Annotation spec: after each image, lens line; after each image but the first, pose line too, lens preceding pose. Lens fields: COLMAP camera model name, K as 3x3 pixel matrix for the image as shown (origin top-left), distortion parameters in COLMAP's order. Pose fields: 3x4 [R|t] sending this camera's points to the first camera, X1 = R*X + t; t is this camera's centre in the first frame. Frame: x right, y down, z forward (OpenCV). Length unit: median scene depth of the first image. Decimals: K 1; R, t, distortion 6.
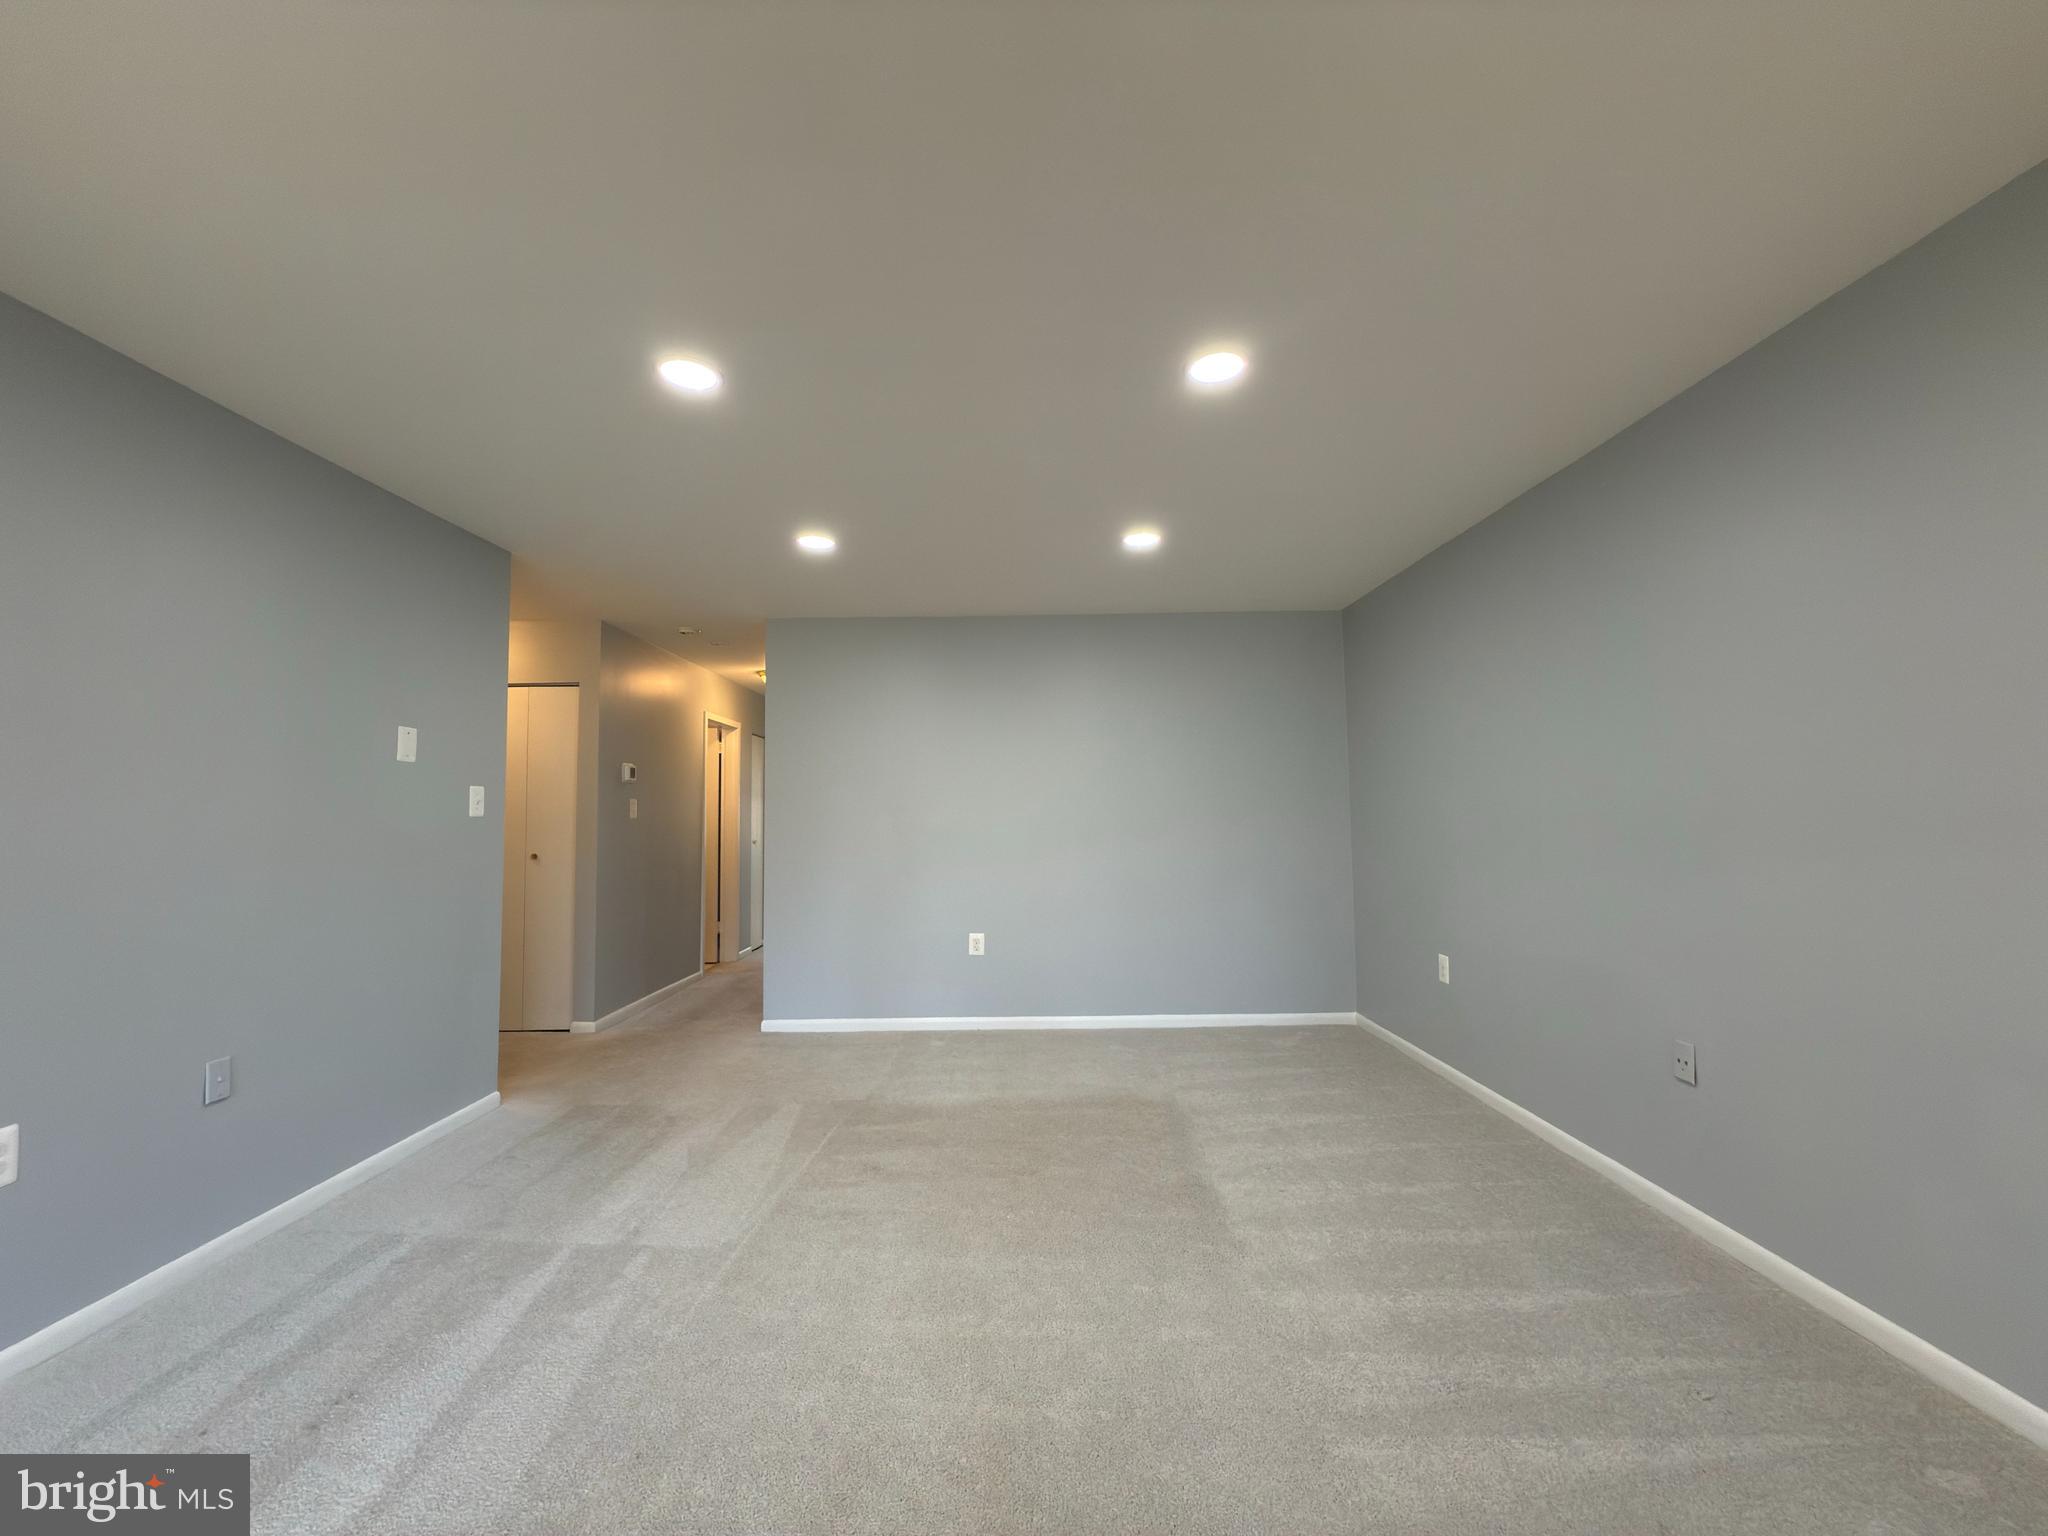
lens RADIAL K [[814.9, 0, 1024.0], [0, 814.9, 768.0], [0, 0, 1]] dist [-0.001180, -0.000097]
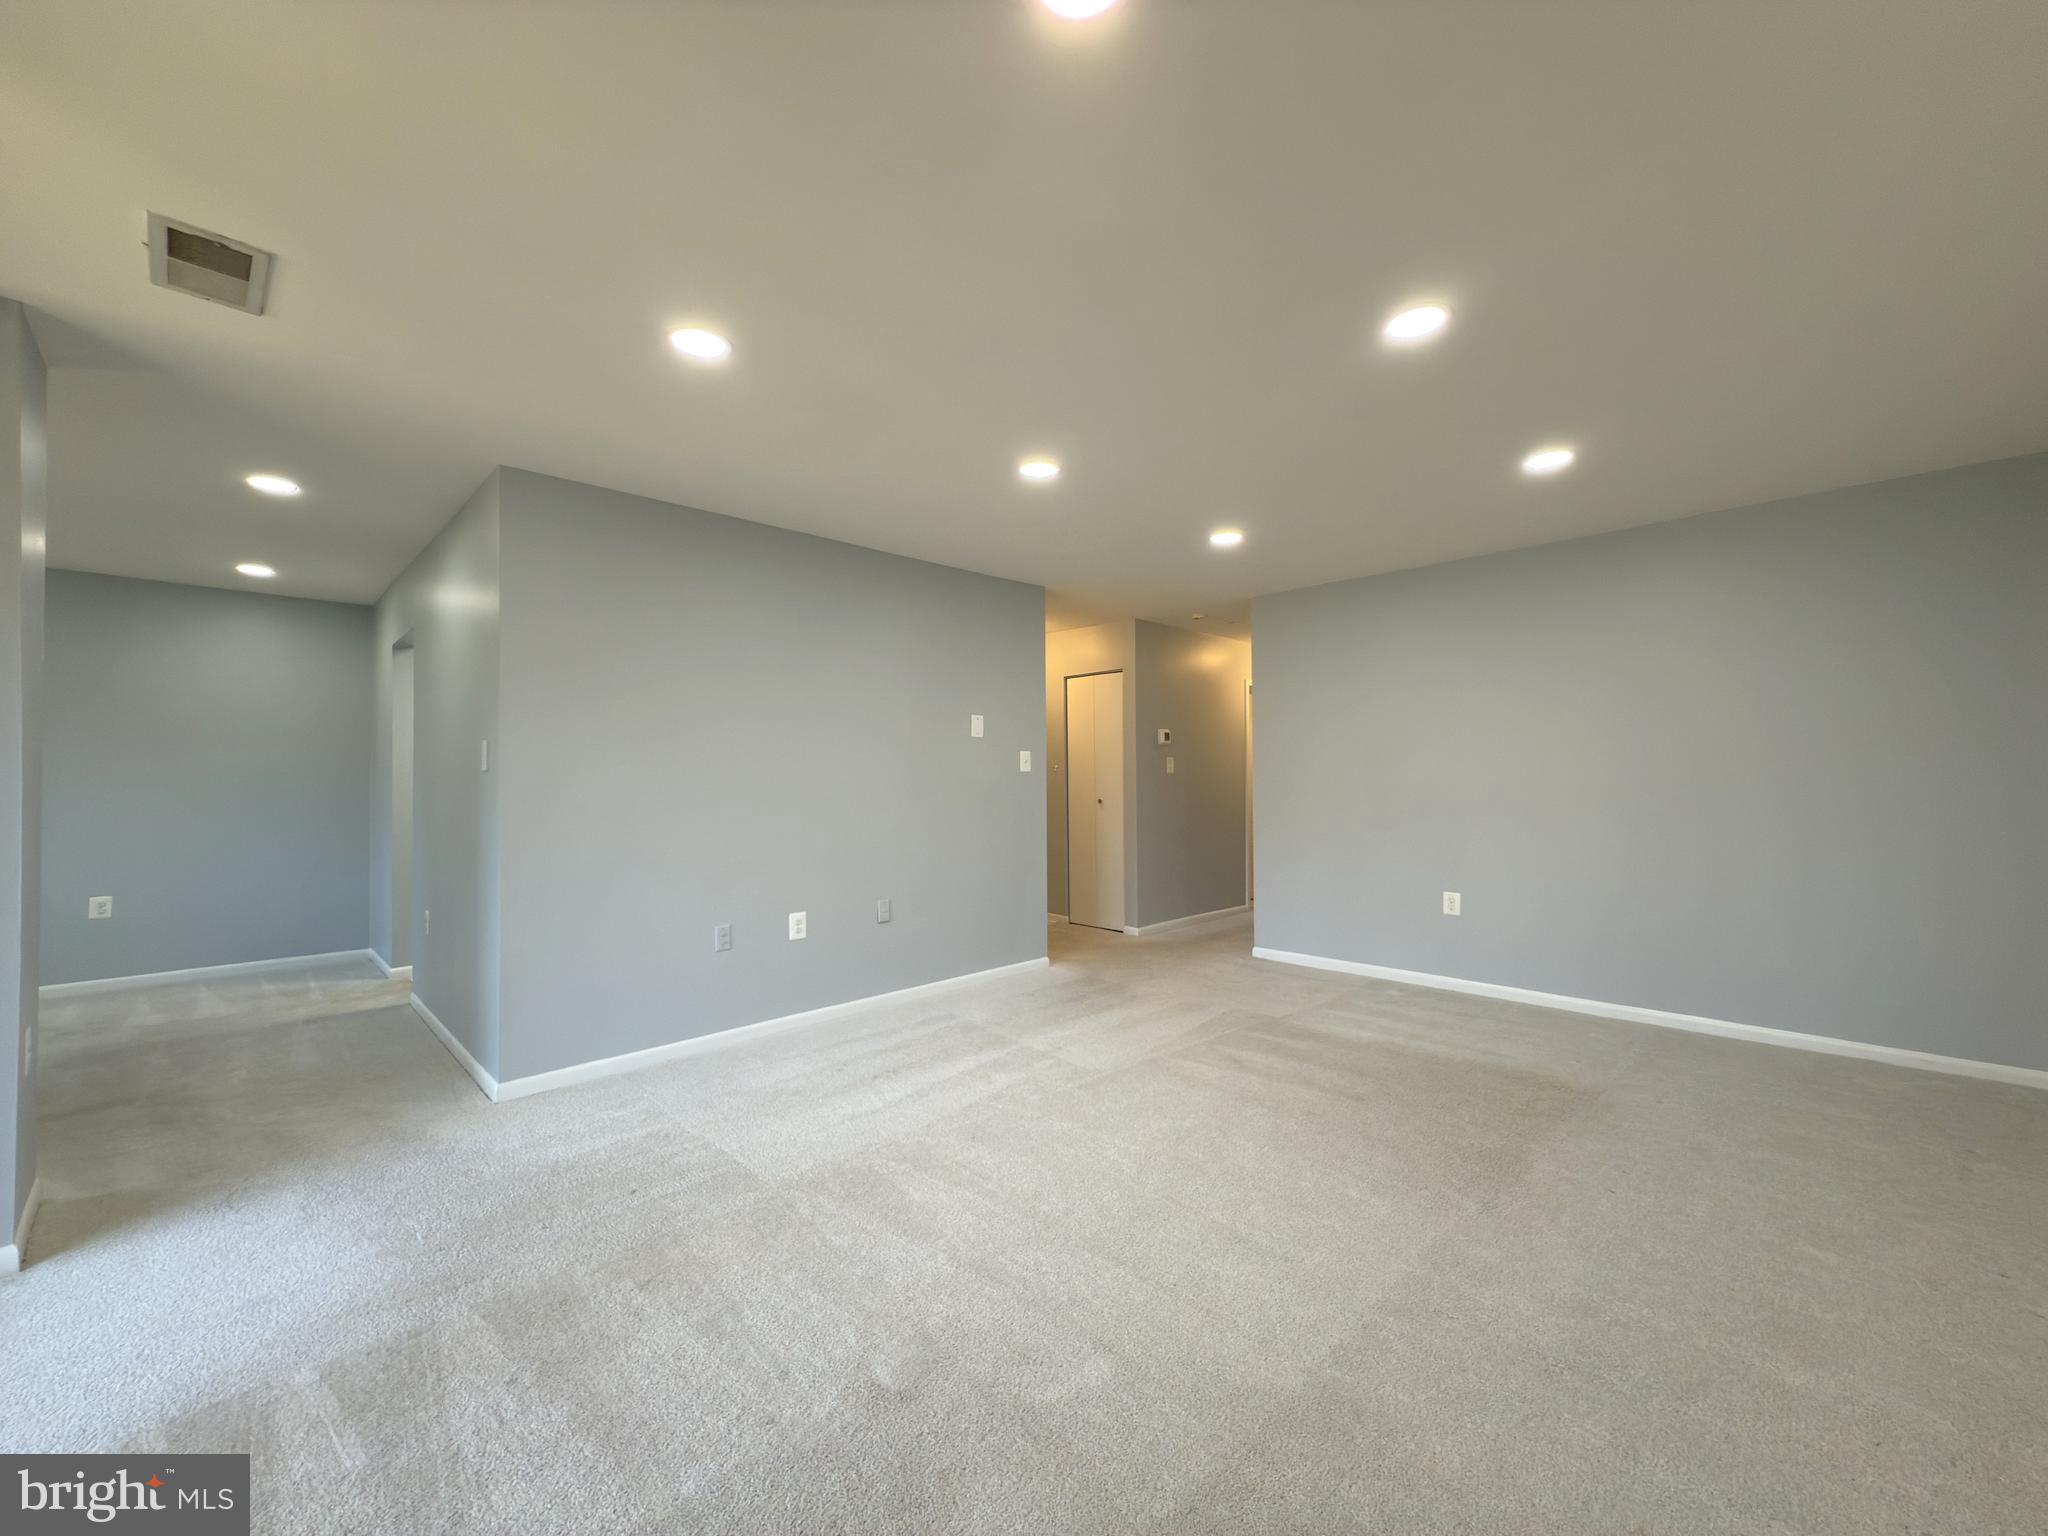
lens RADIAL K [[814.9, 0, 1024.0], [0, 814.9, 768.0], [0, 0, 1]] dist [-0.001180, -0.000097]
pose [[0.697331, -0.002287, -0.716746, 0.410166], [0.040829, 0.998498, 0.036538, -0.001398], [0.715586, -0.054743, 0.696377, -0.044053]]
